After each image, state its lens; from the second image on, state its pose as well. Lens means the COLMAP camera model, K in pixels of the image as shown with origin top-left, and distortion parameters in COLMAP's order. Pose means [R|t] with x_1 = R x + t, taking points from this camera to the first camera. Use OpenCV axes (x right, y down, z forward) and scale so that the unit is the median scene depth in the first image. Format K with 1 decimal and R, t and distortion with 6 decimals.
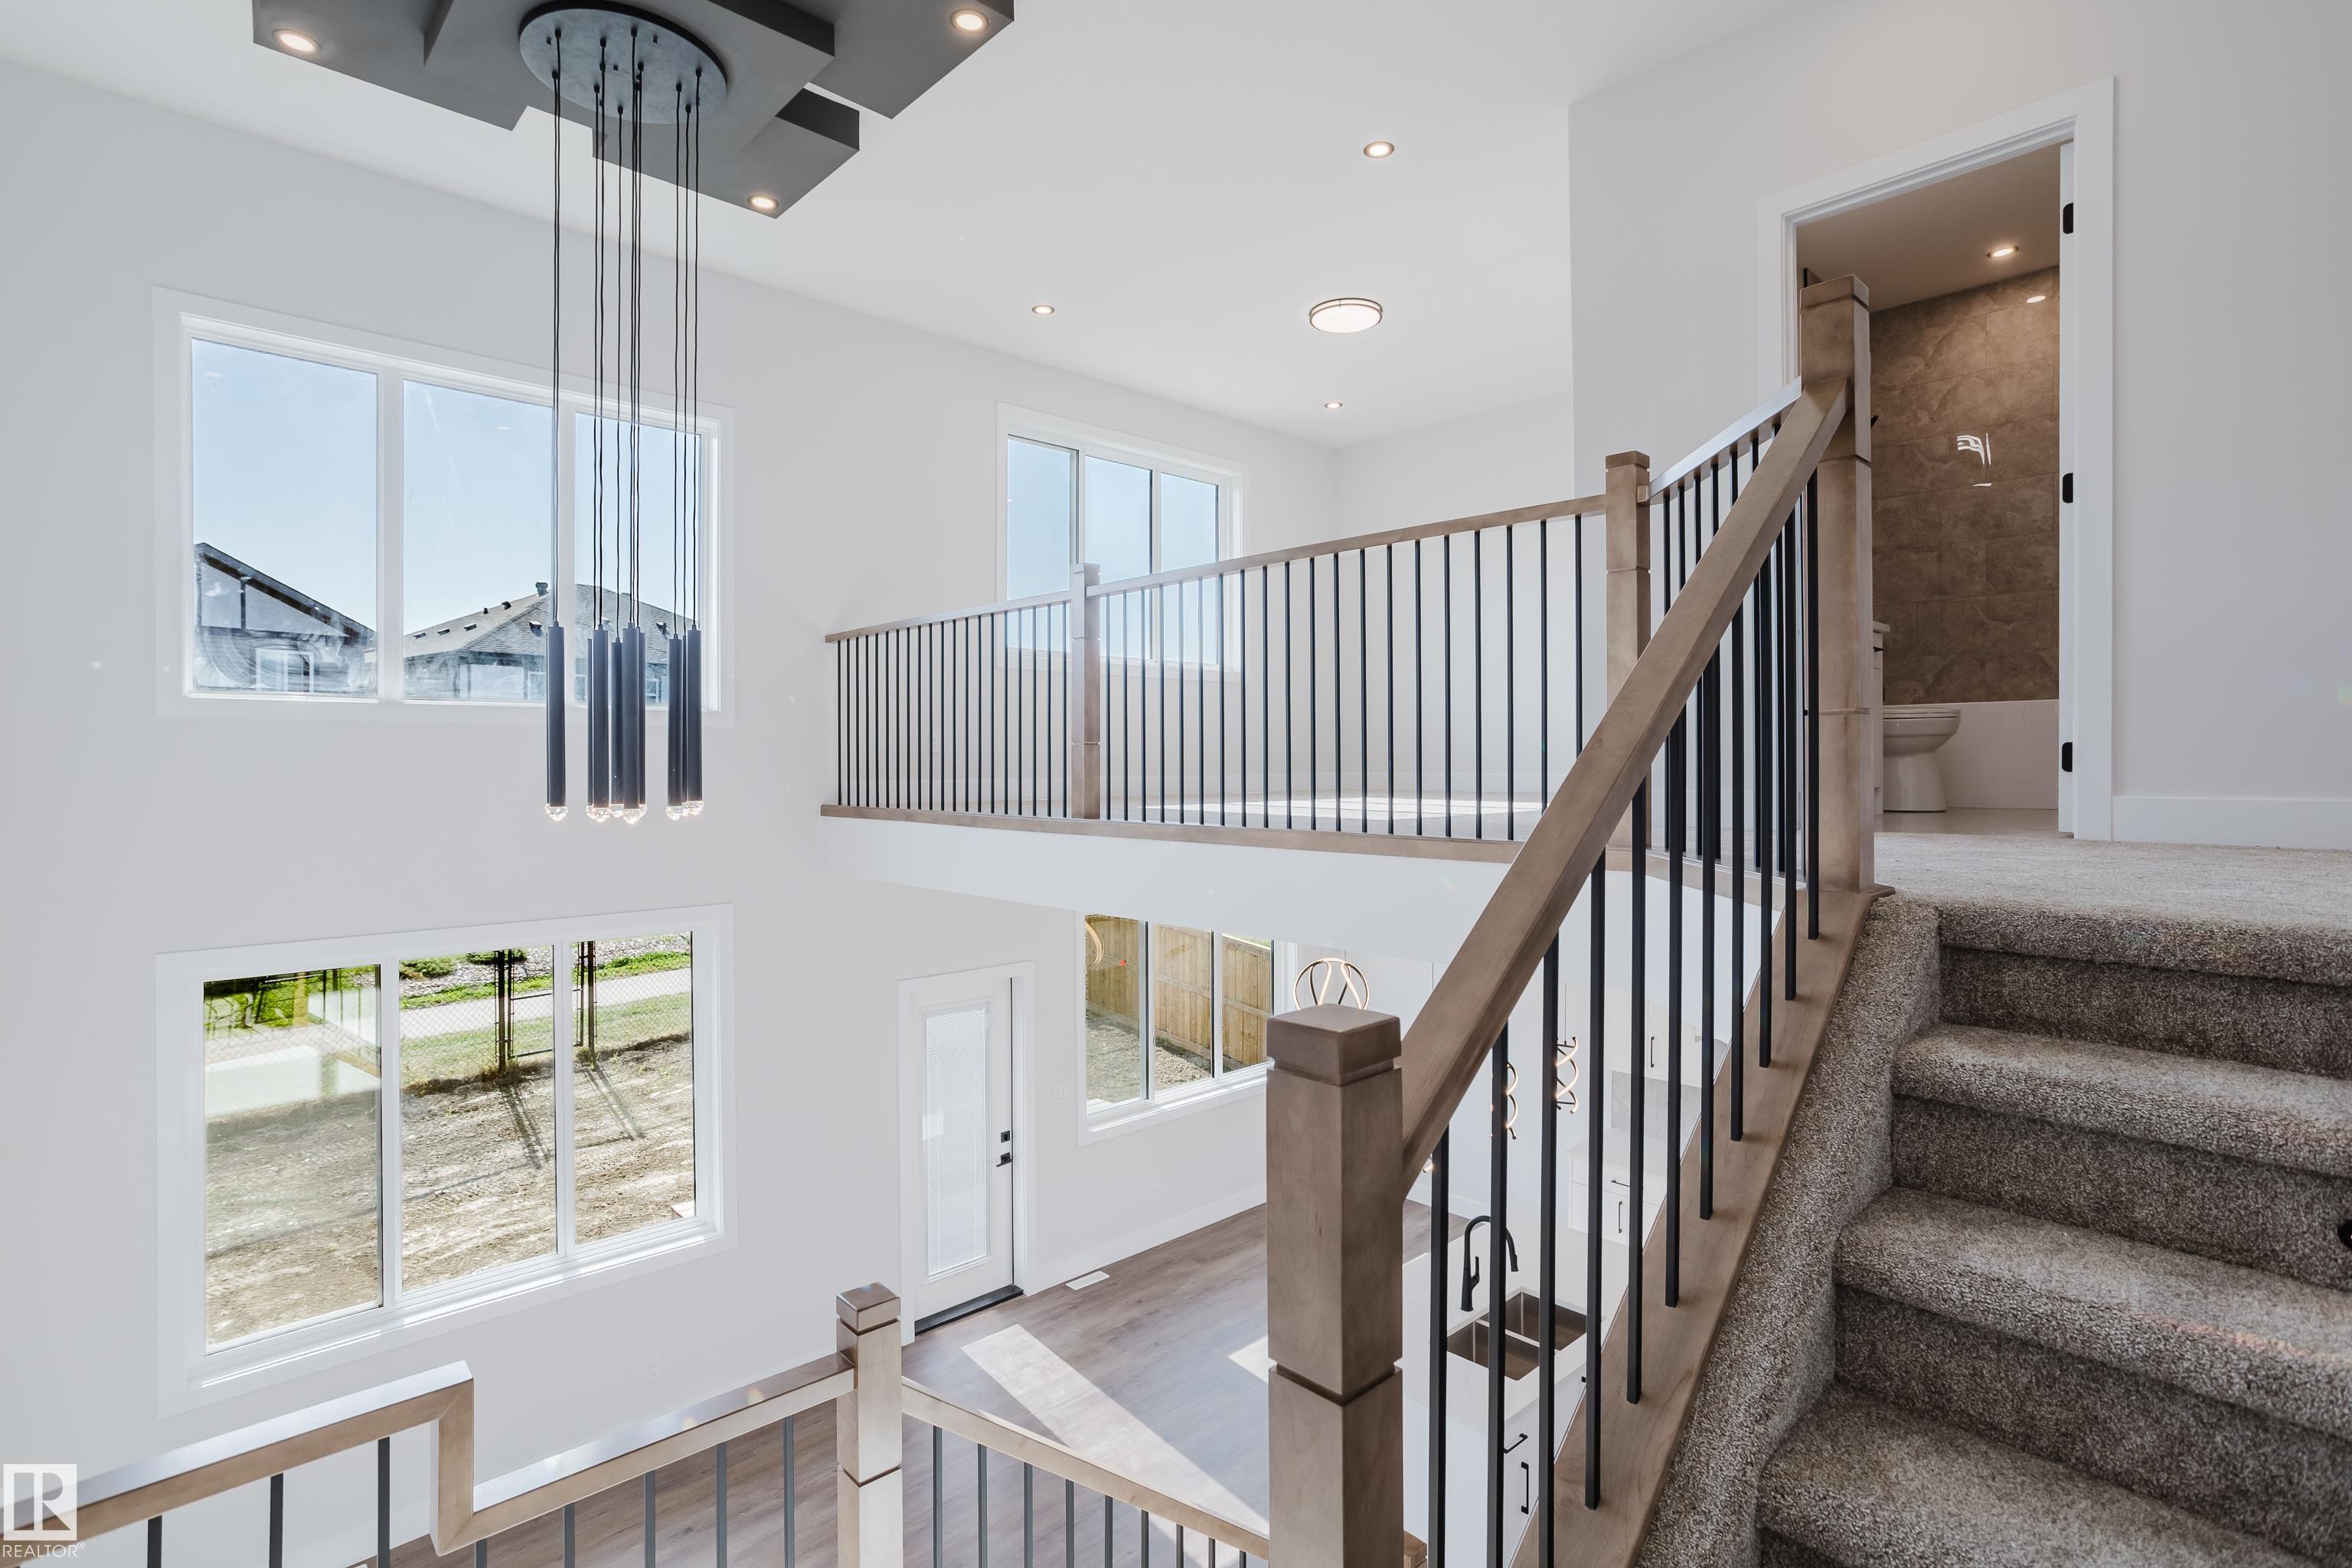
lens RADIAL K [[1139.0, 0, 1176.4], [0, 1139.0, 769.6], [0, 0, 1]] dist [-0.035092, 0.019400]
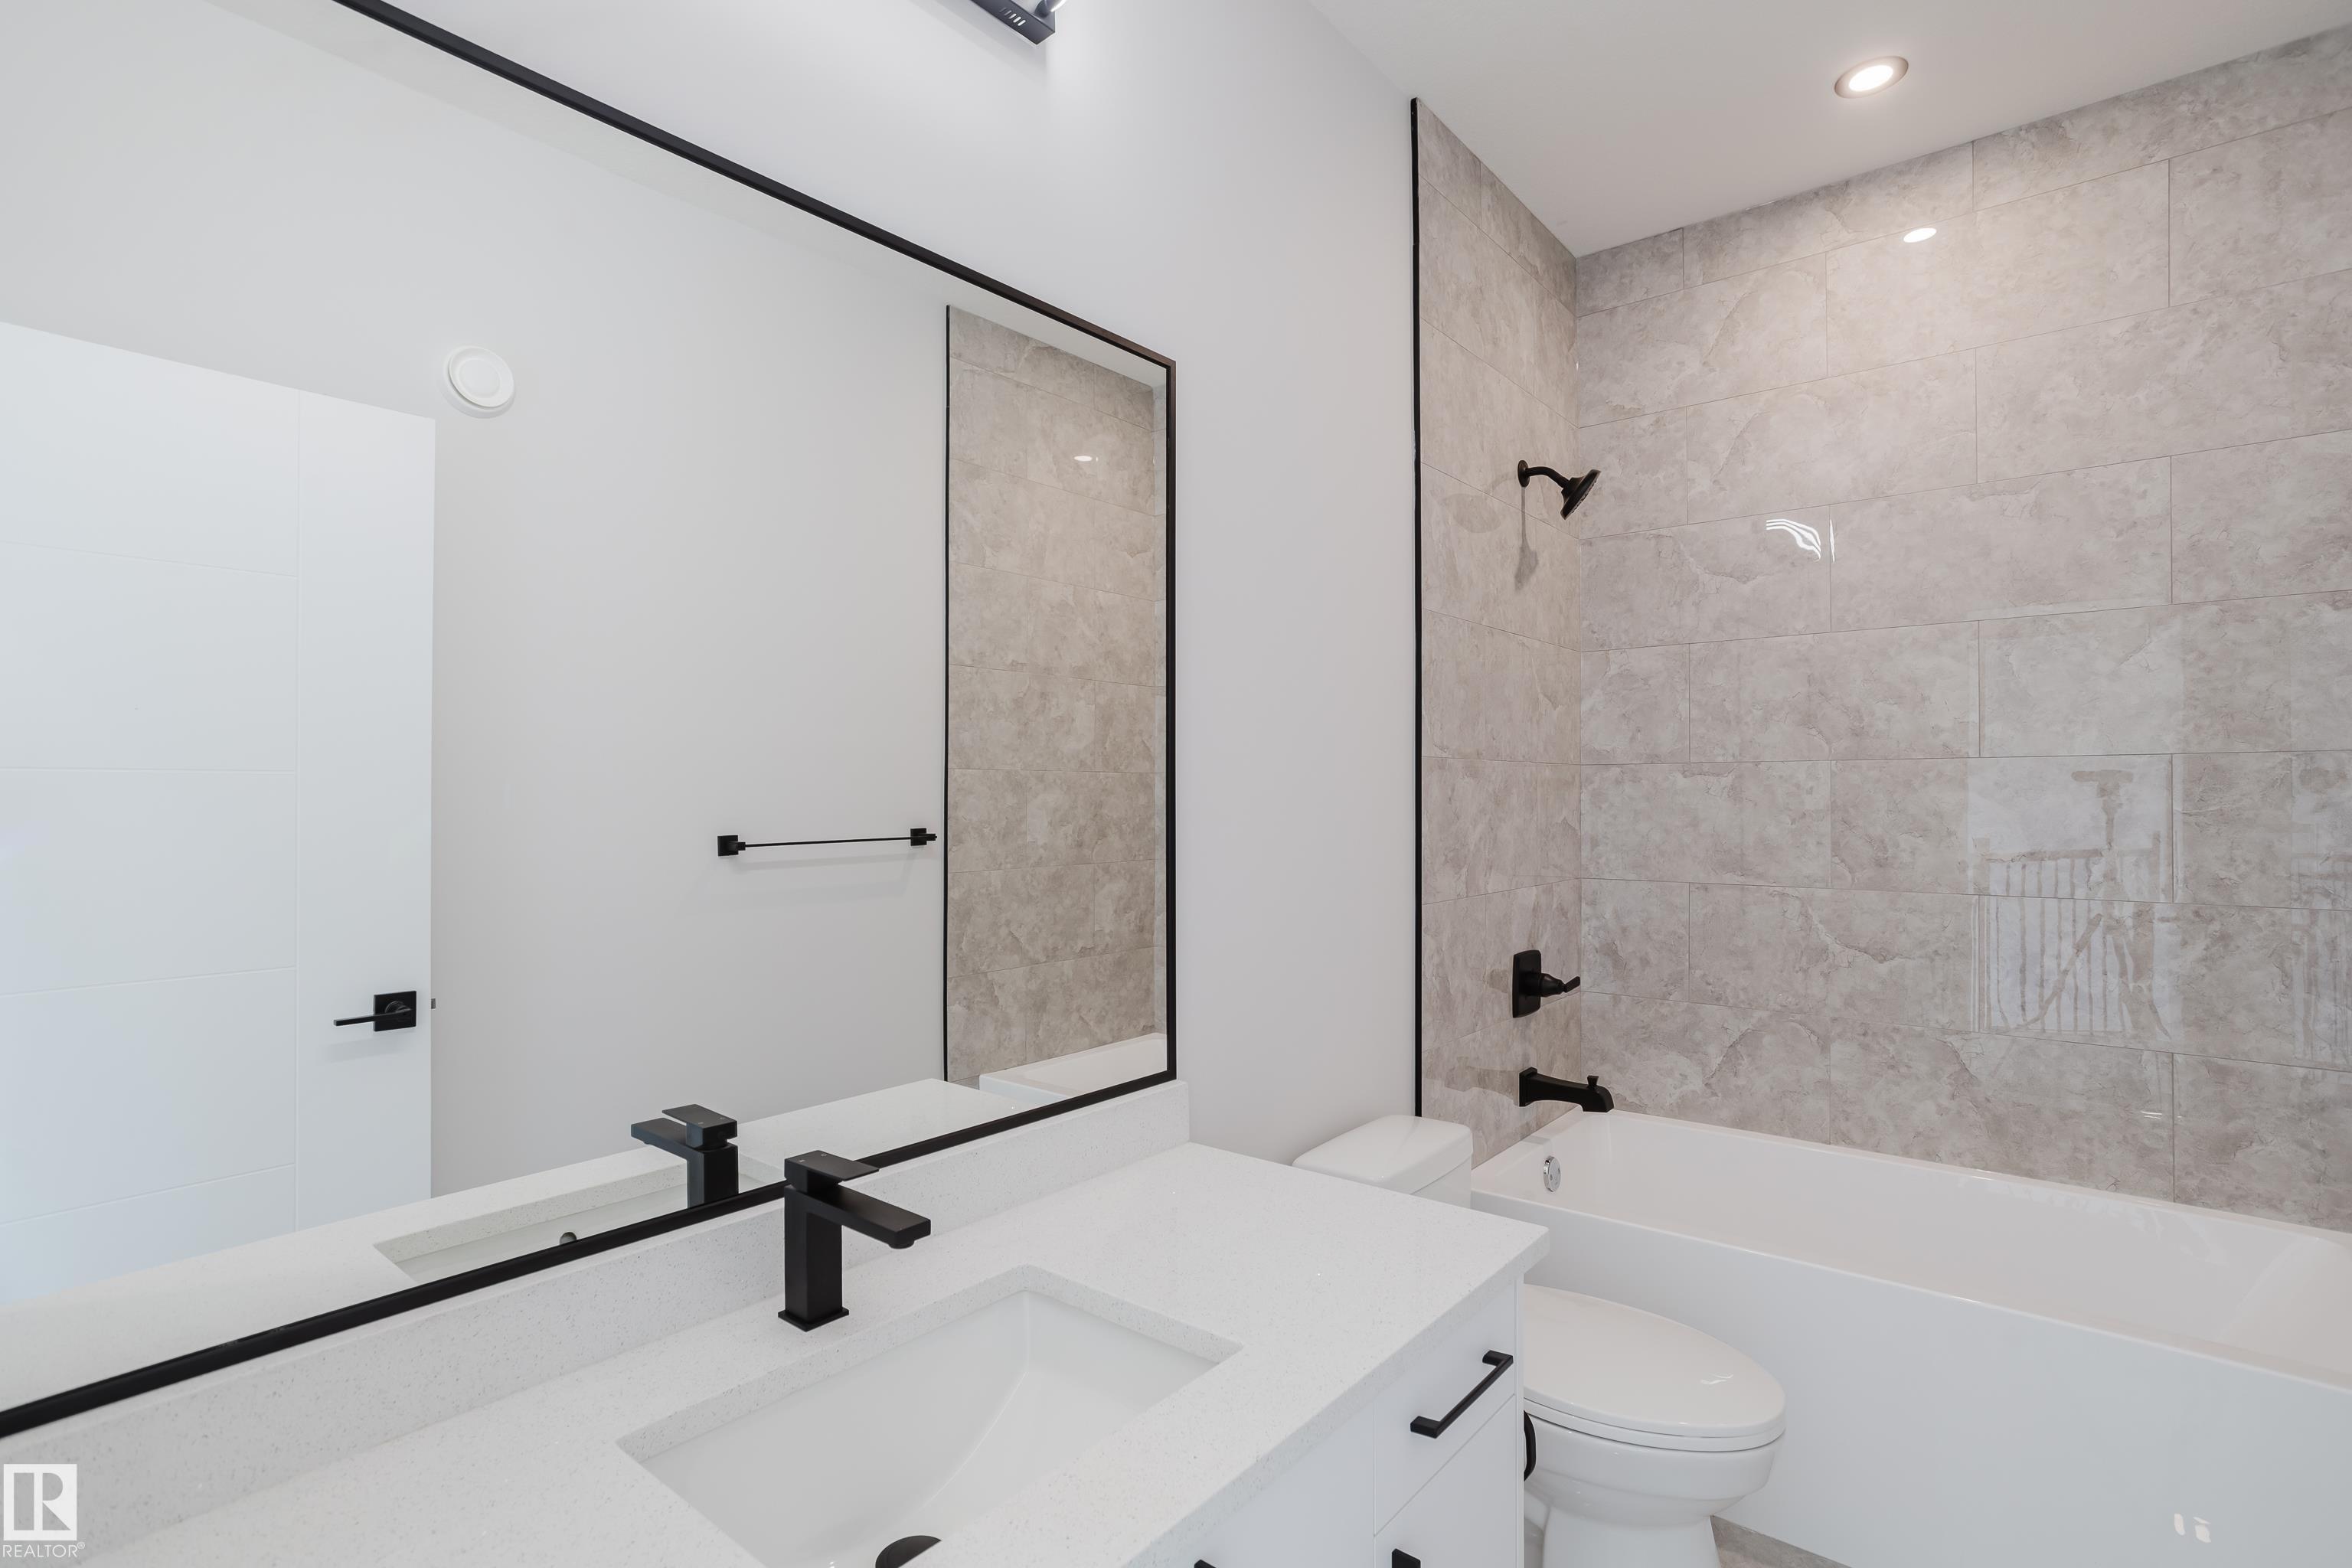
lens RADIAL K [[1139.0, 0, 1185.6], [0, 1139.0, 785.0], [0, 0, 1]] dist [-0.035092, 0.019400]
pose [[0.990551, -0.001488, 0.137134, 0.402041], [0.002969, 0.999939, -0.010598, -0.187947], [-0.137110, 0.010905, 0.990496, 0.586083]]
